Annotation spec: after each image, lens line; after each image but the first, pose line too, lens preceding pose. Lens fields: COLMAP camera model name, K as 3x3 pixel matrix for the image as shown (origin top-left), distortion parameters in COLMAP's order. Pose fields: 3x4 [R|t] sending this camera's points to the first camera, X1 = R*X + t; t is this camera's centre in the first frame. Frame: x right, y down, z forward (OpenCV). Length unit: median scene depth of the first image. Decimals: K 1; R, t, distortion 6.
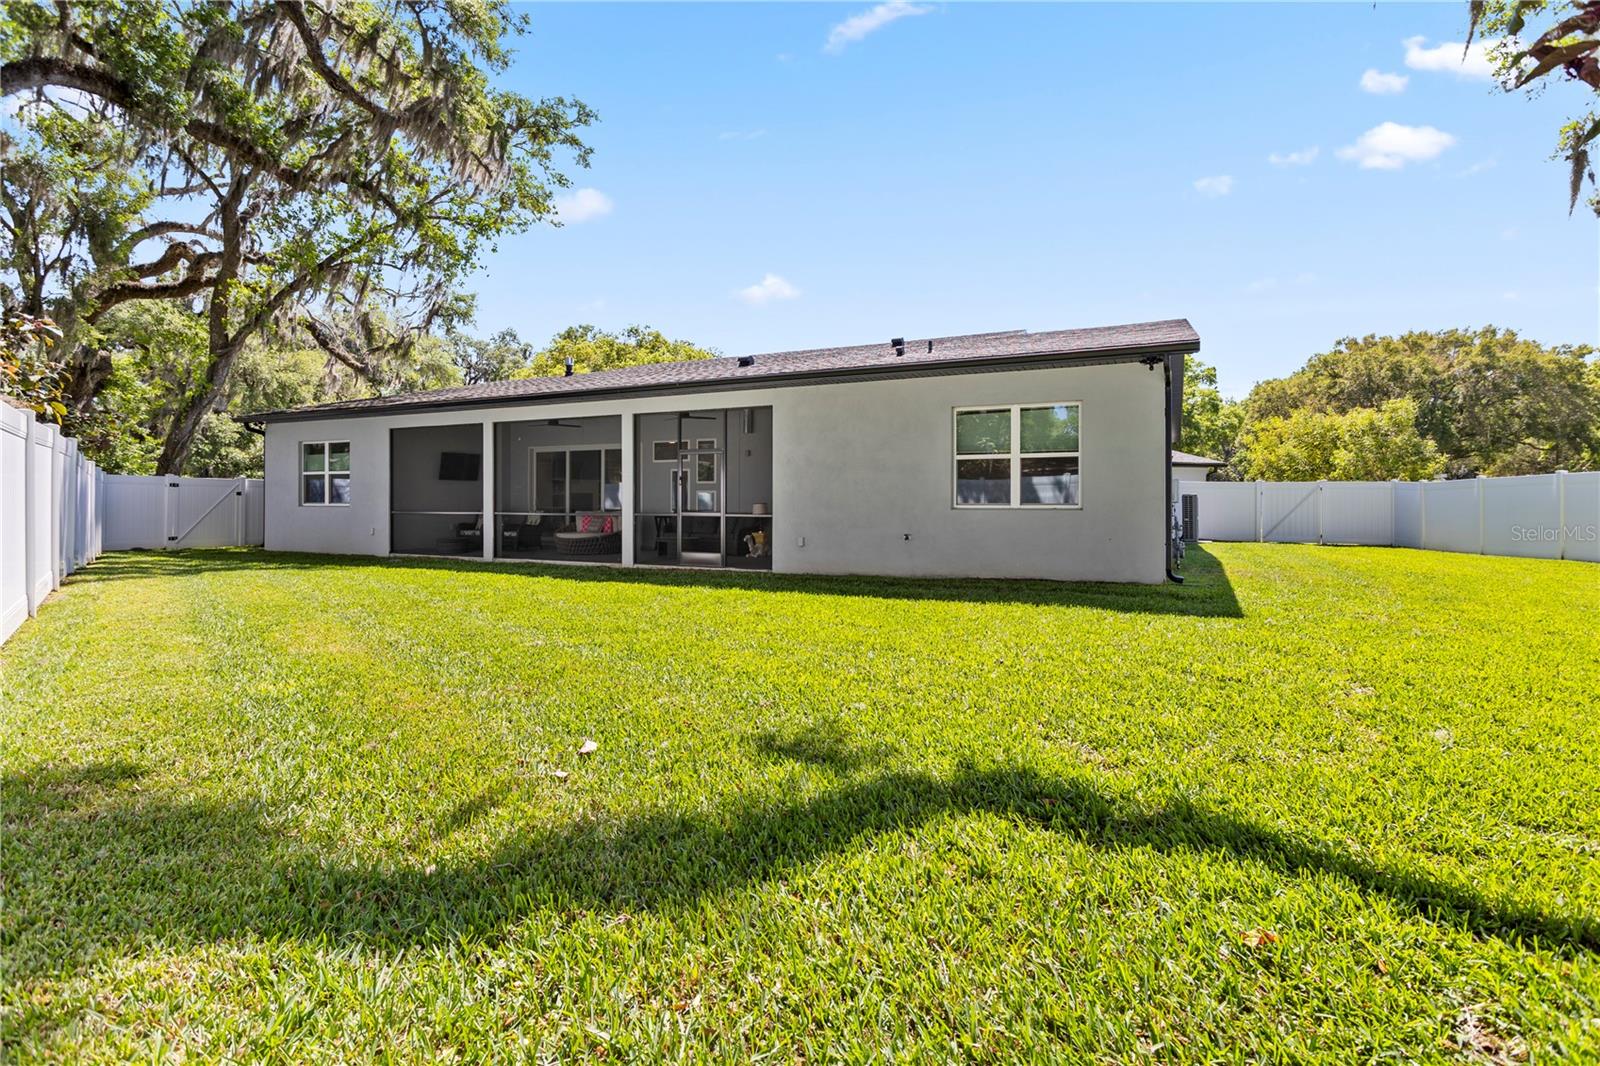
lens RADIAL K [[769.5, 0, 805.1], [0, 769.5, 518.4], [0, 0, 1]] dist [-0.046110, 0.023215]
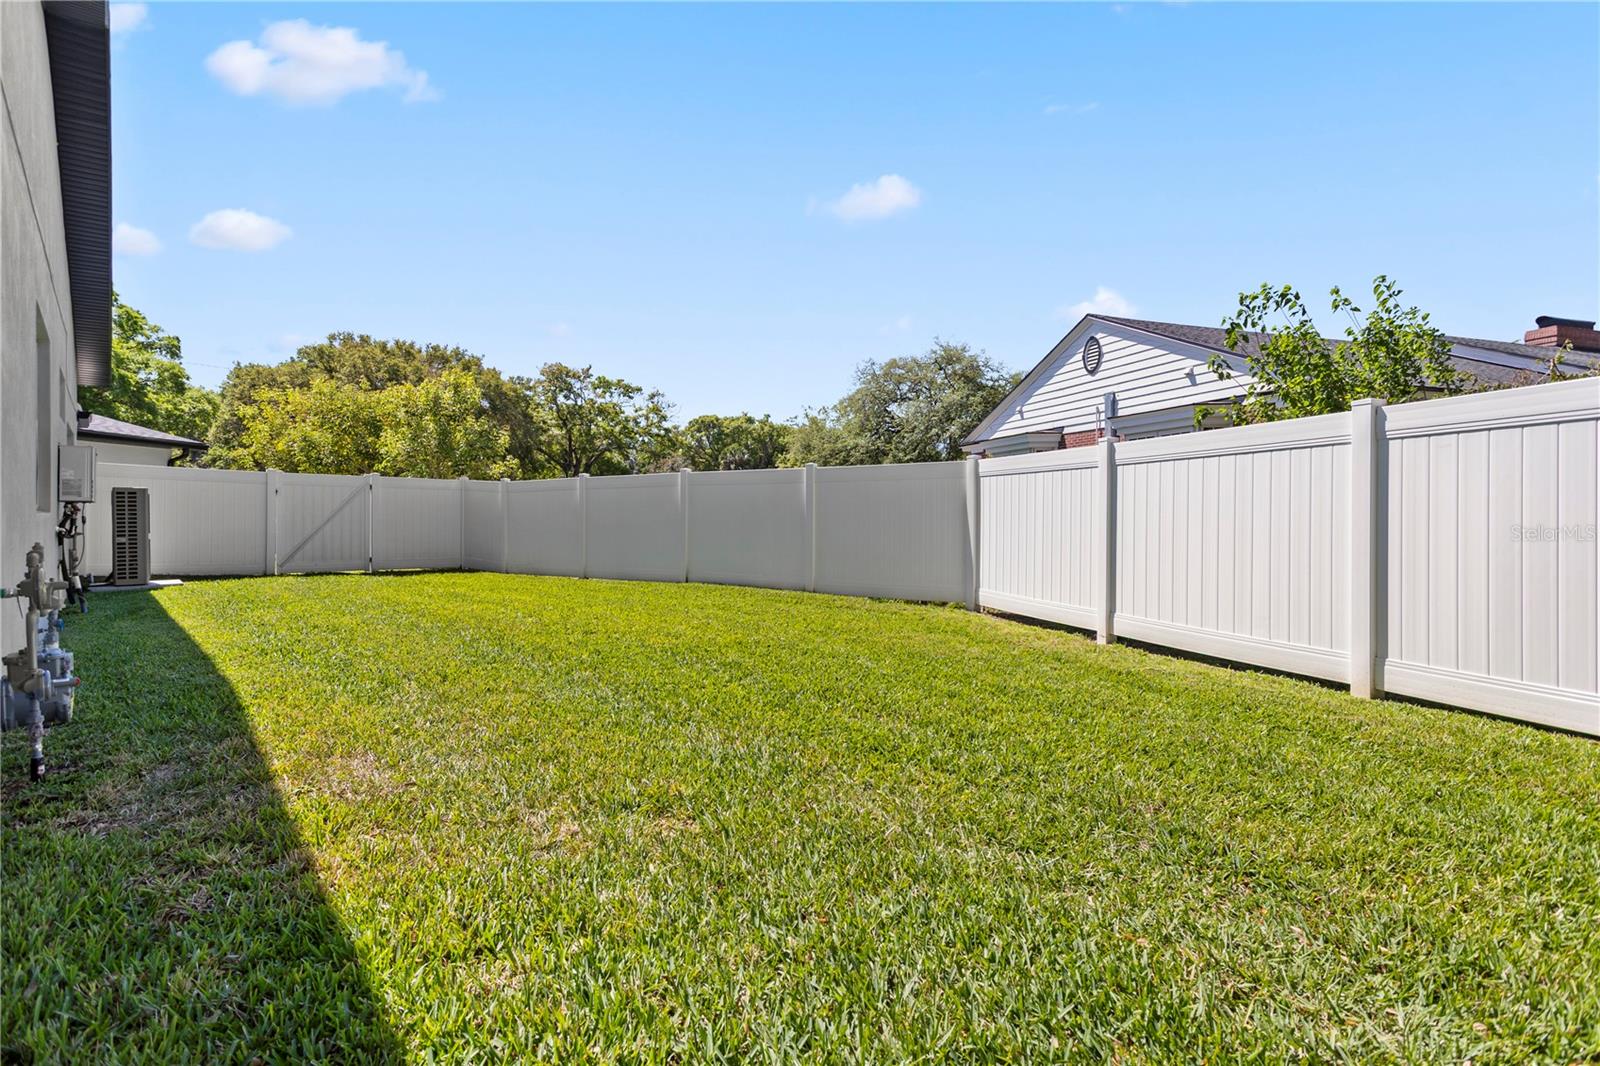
lens RADIAL K [[769.5, 0, 805.1], [0, 769.5, 518.4], [0, 0, 1]] dist [-0.046110, 0.023215]
pose [[0.373792, -0.003436, 0.927506, 0.093724], [0.014188, 0.999897, -0.002013, -0.002672], [-0.927404, 0.013912, 0.373802, 0.177150]]
